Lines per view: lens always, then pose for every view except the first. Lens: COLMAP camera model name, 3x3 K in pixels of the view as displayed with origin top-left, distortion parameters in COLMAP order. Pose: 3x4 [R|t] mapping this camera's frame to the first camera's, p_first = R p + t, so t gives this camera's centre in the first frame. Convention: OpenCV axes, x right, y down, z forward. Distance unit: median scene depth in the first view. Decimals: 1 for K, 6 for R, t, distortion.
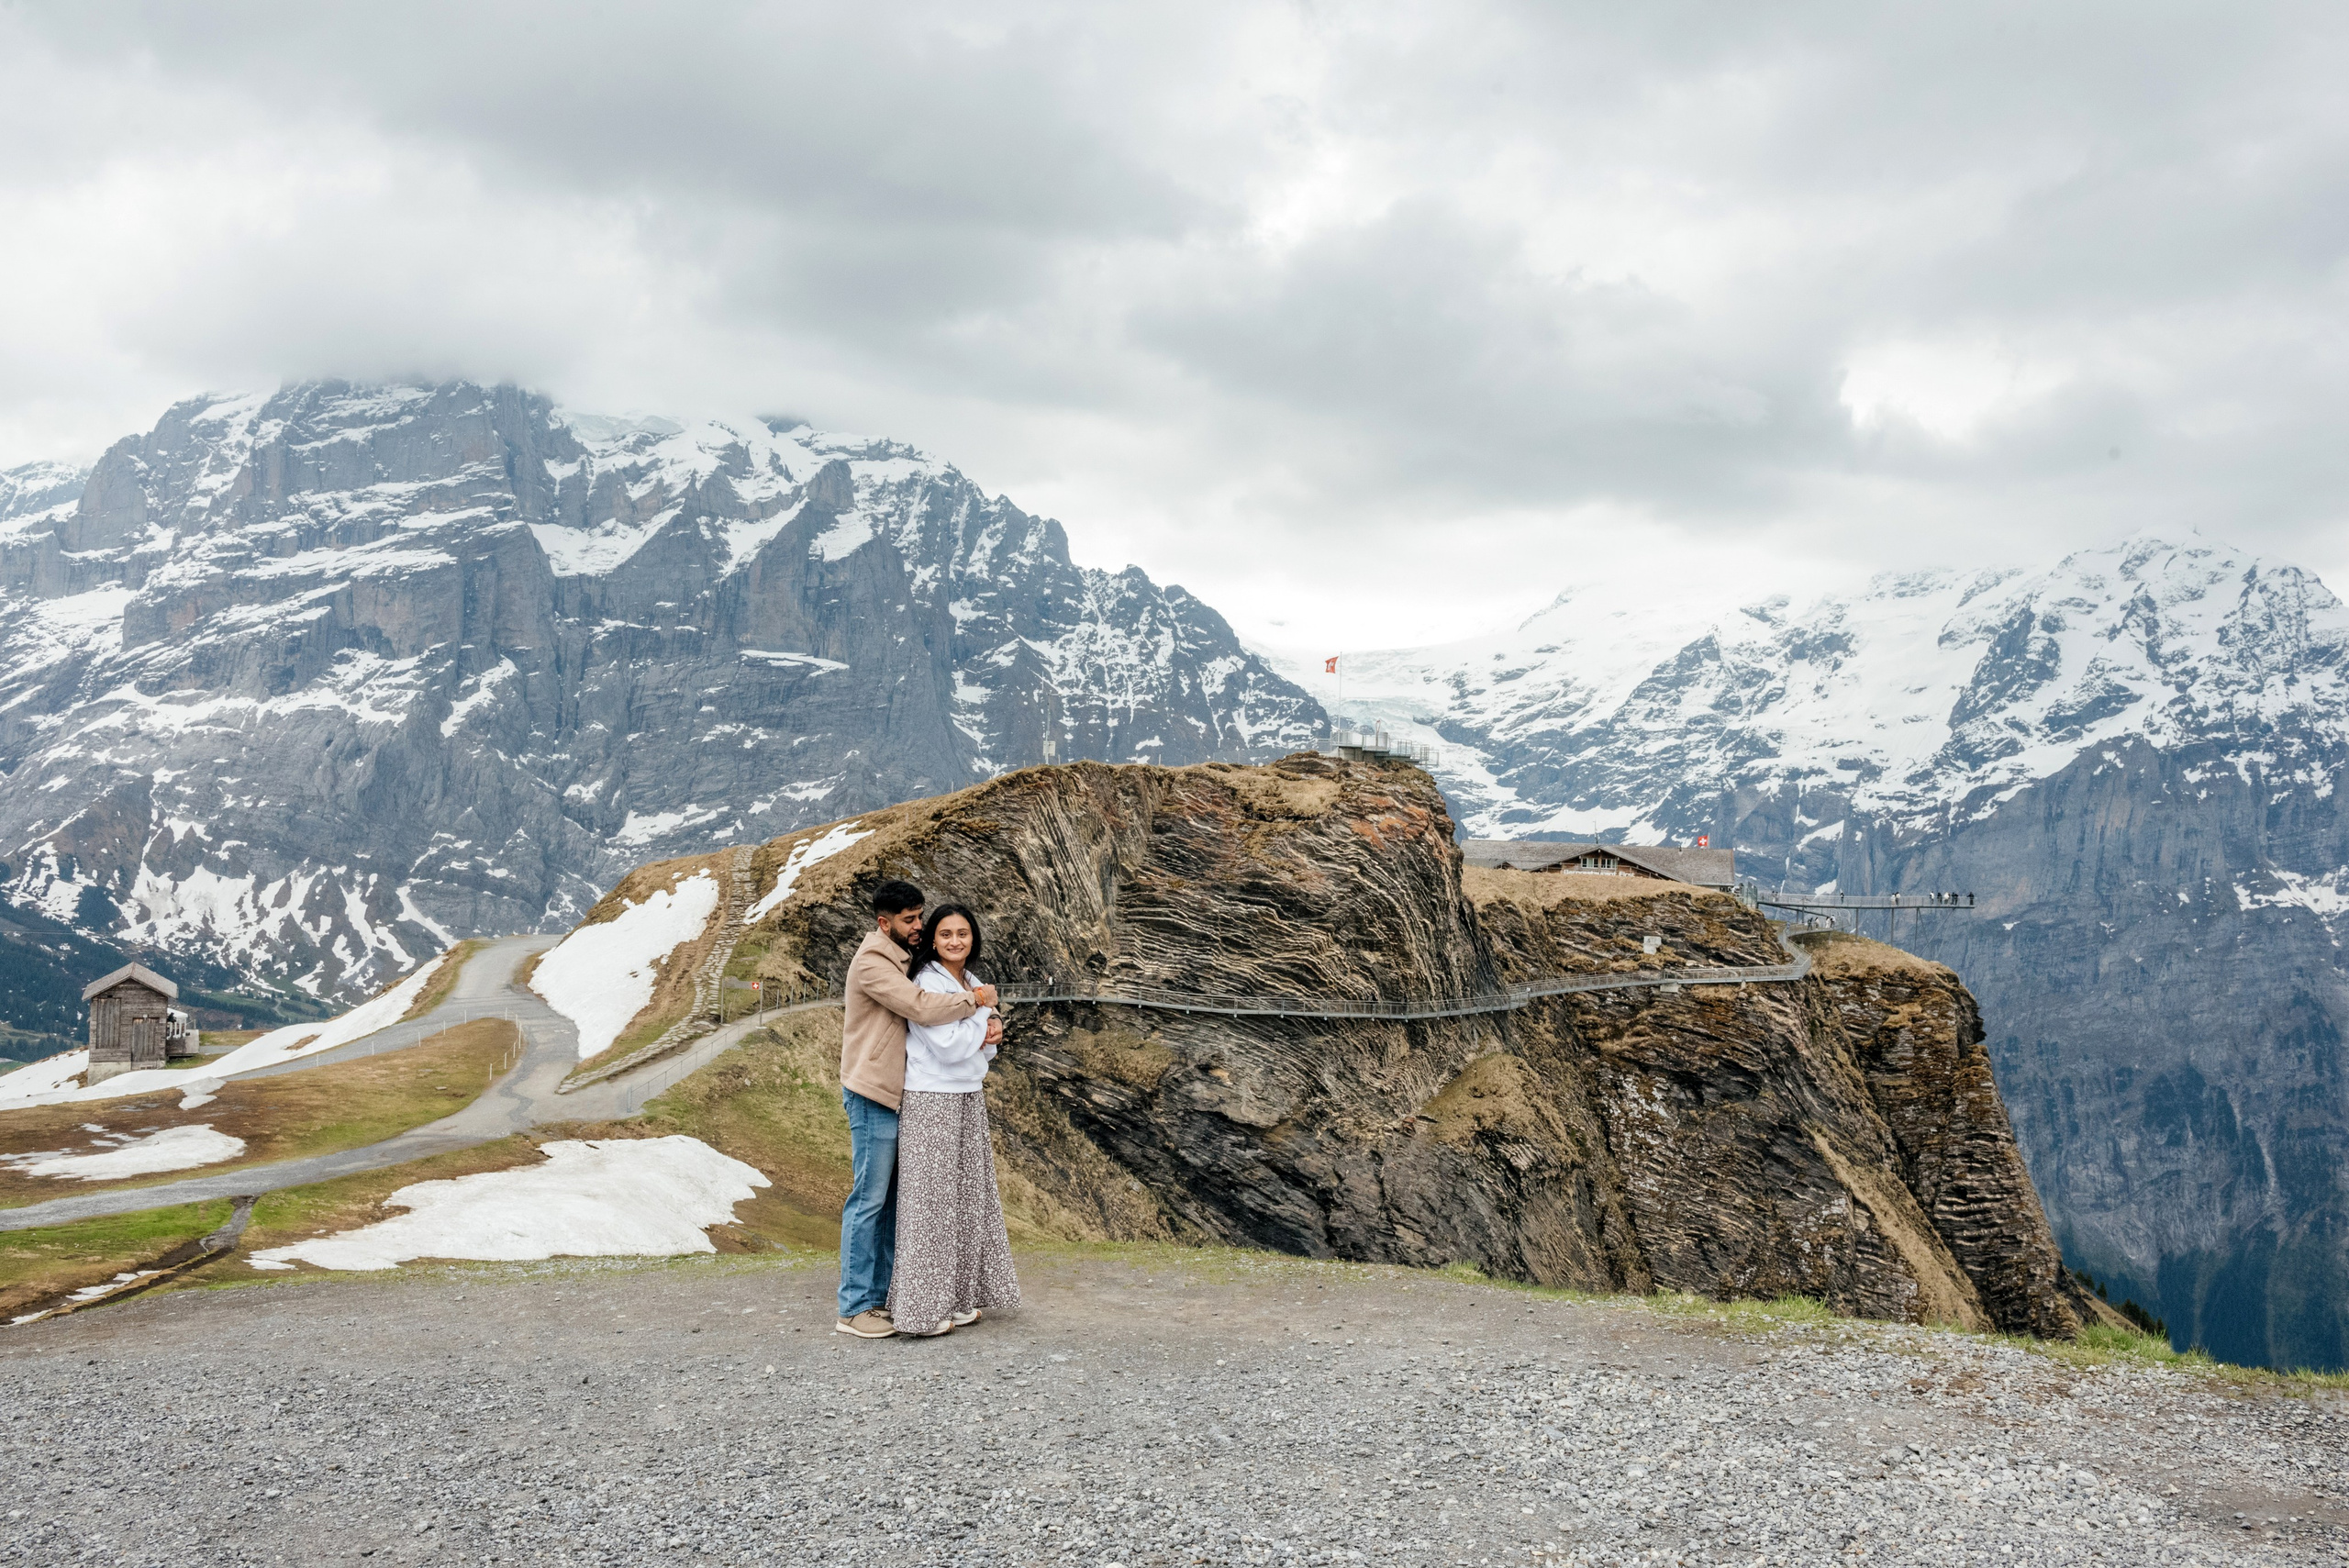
lens RADIAL K [[1993.6, 0, 1199.5], [0, 1993.6, 787.7], [0, 0, 1]] dist [-0.010753, -0.017770]
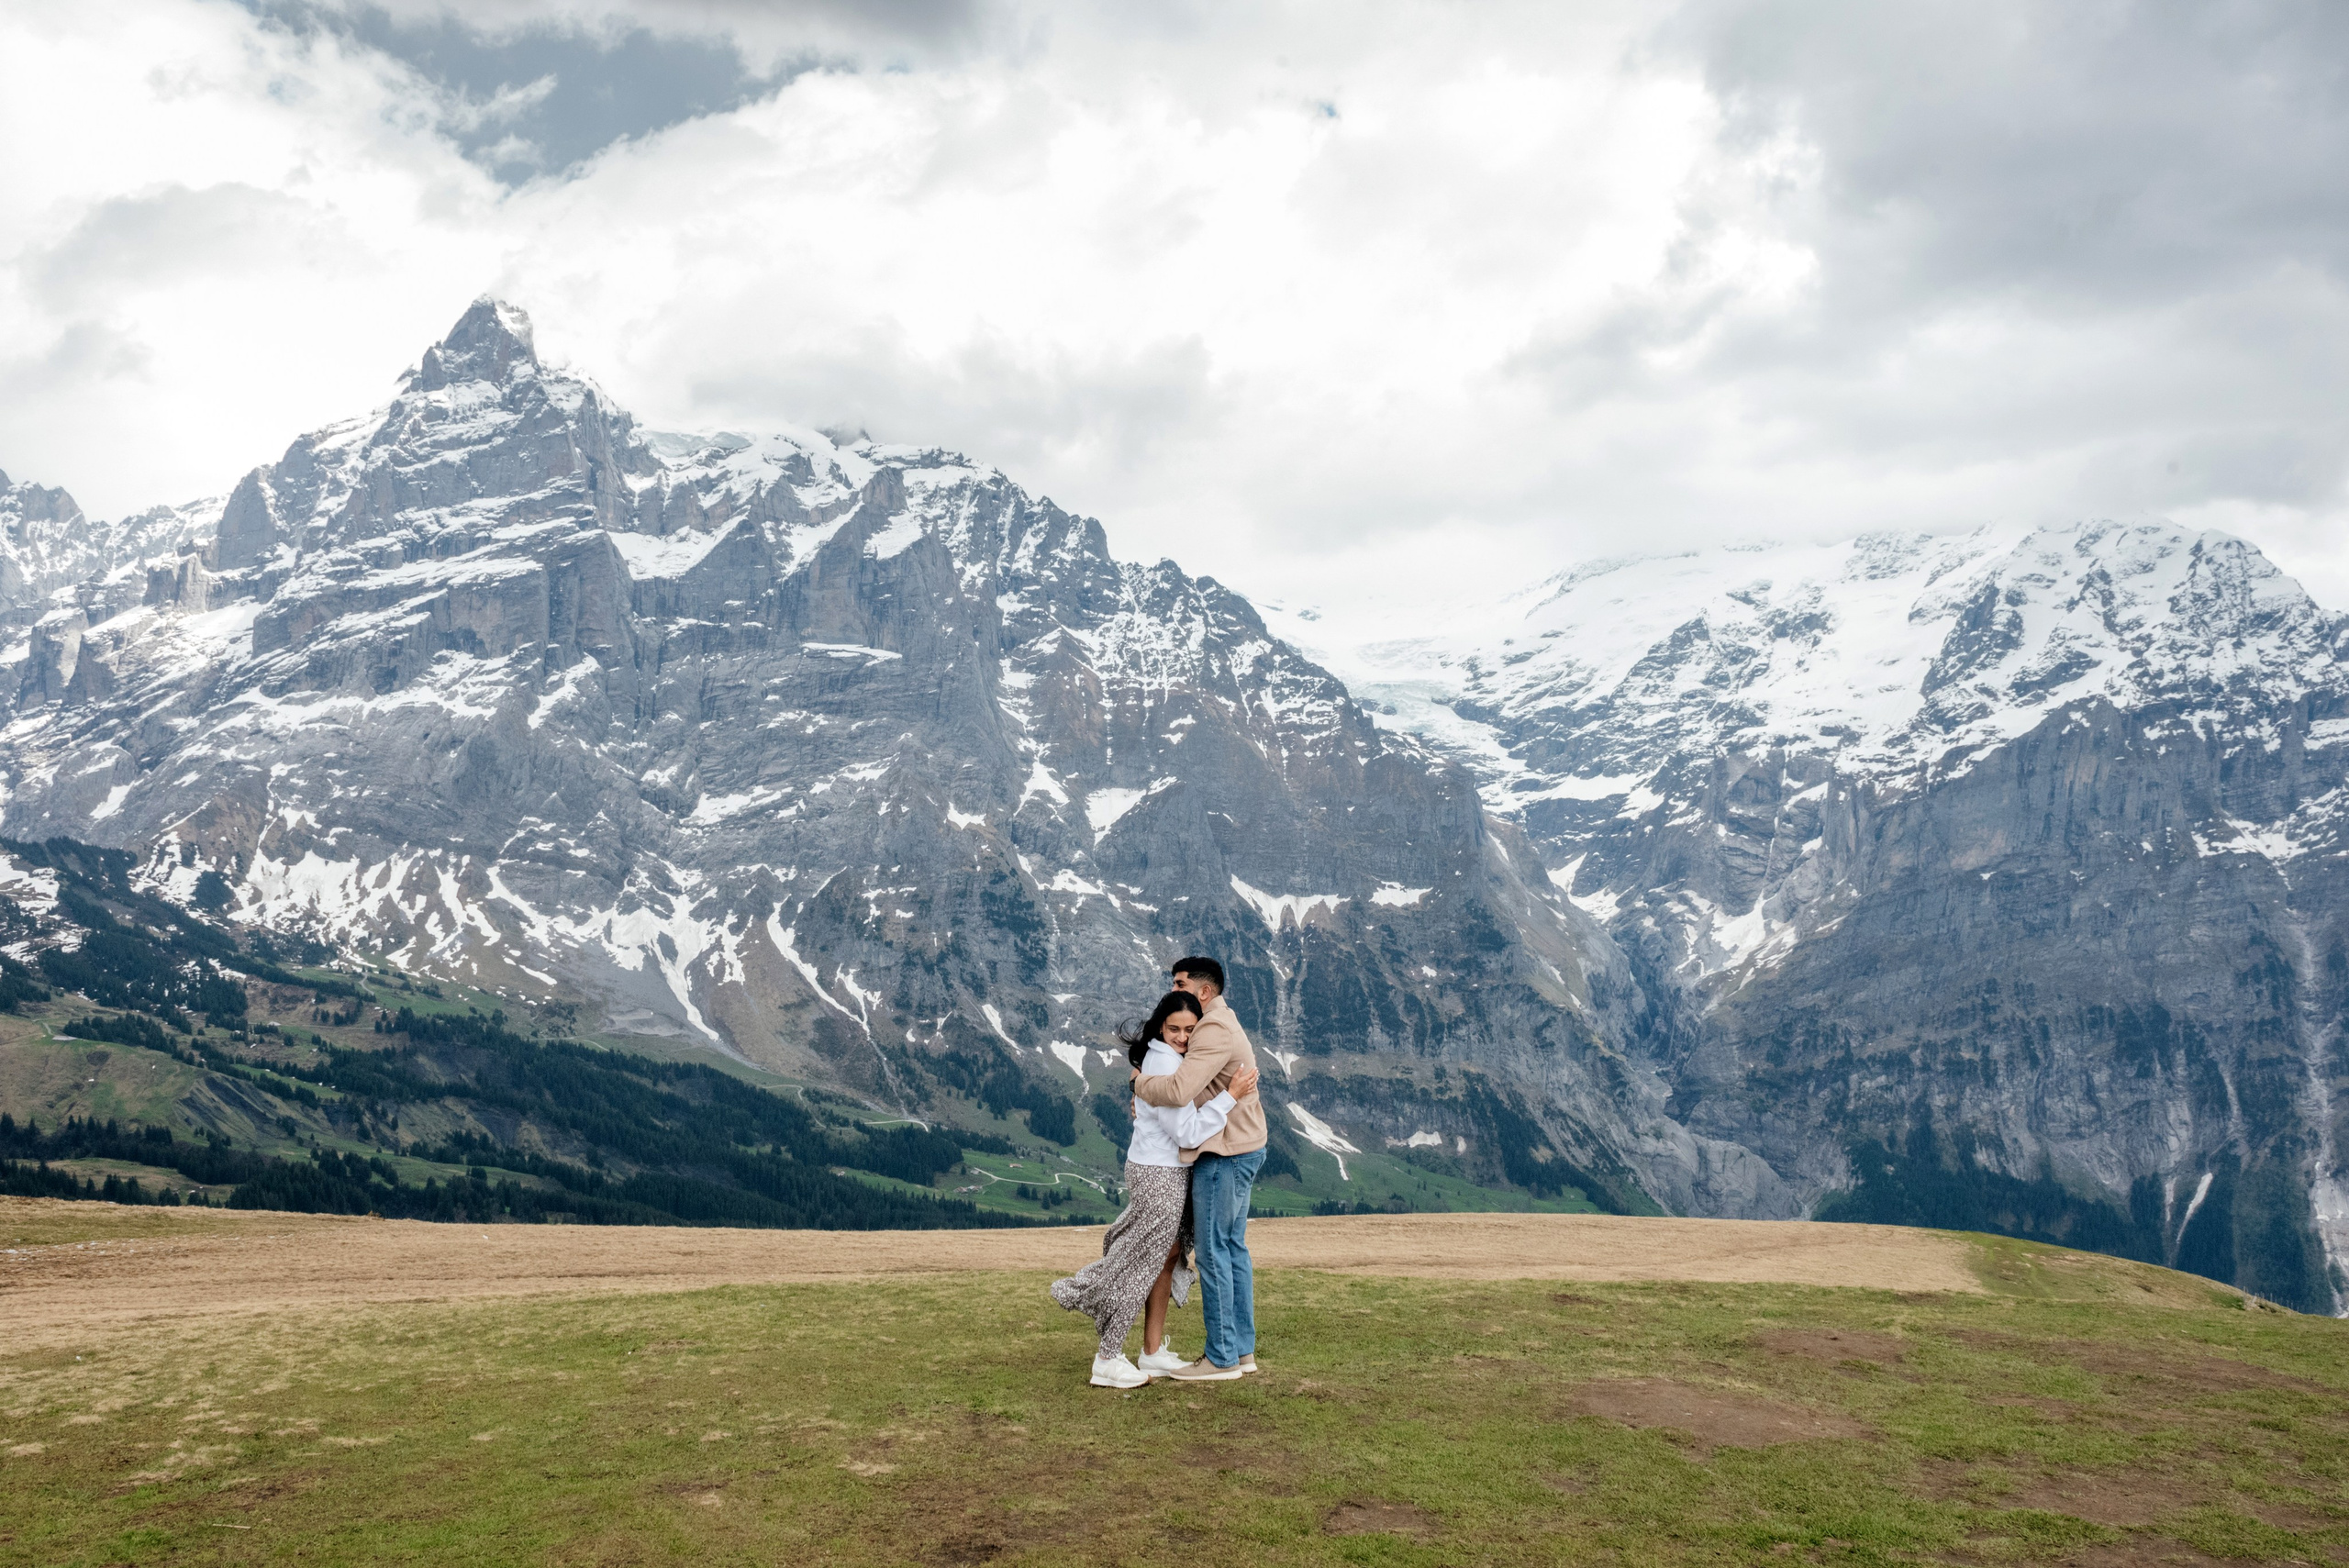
lens RADIAL K [[1709.9, 0, 1209.3], [0, 1709.9, 795.2], [0, 0, 1]] dist [-0.049334, -0.007459]
pose [[0.999438, -0.019716, -0.027106, 0.013306], [0.020082, 0.999710, 0.013305, 0.005315], [0.026836, -0.013842, 0.999544, 0.075796]]
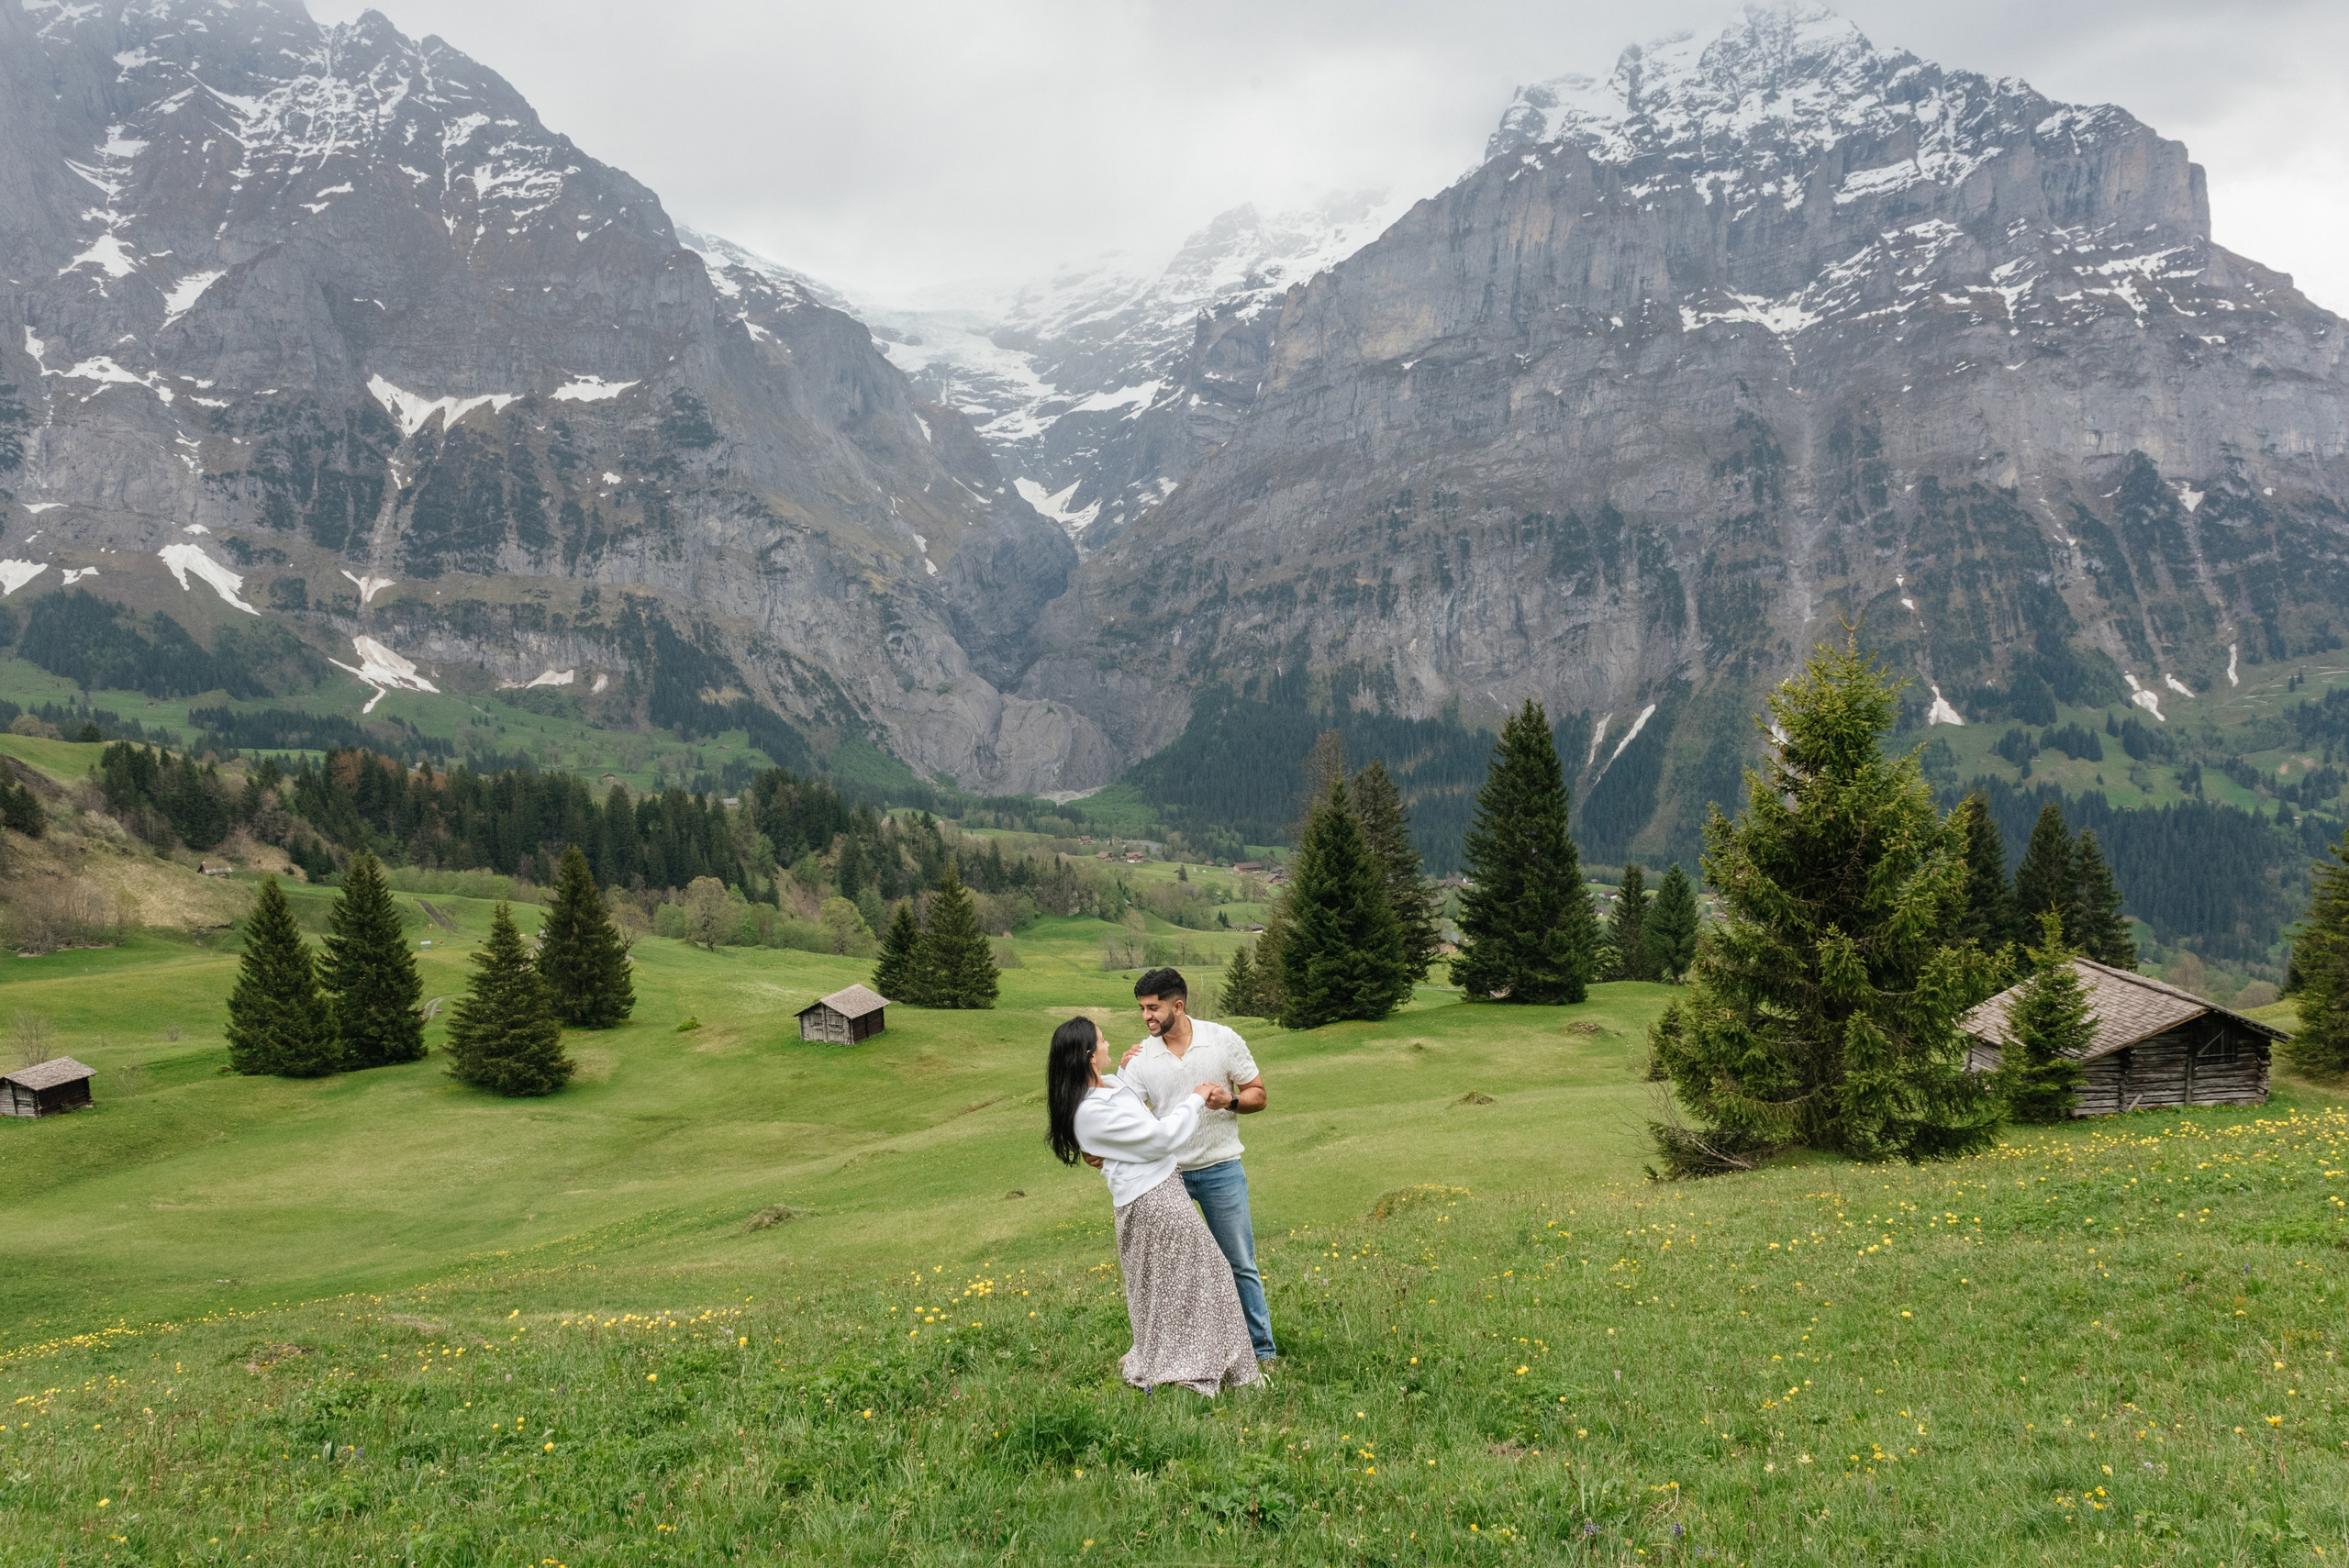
lens RADIAL K [[1622.2, 0, 1217.5], [0, 1622.2, 790.0], [0, 0, 1]] dist [-0.013971, -0.002354]
pose [[0.997484, -0.061678, 0.034958, 0.289309], [0.057526, 0.992334, 0.109377, 0.165904], [-0.041437, -0.107091, 0.993385, 0.305101]]
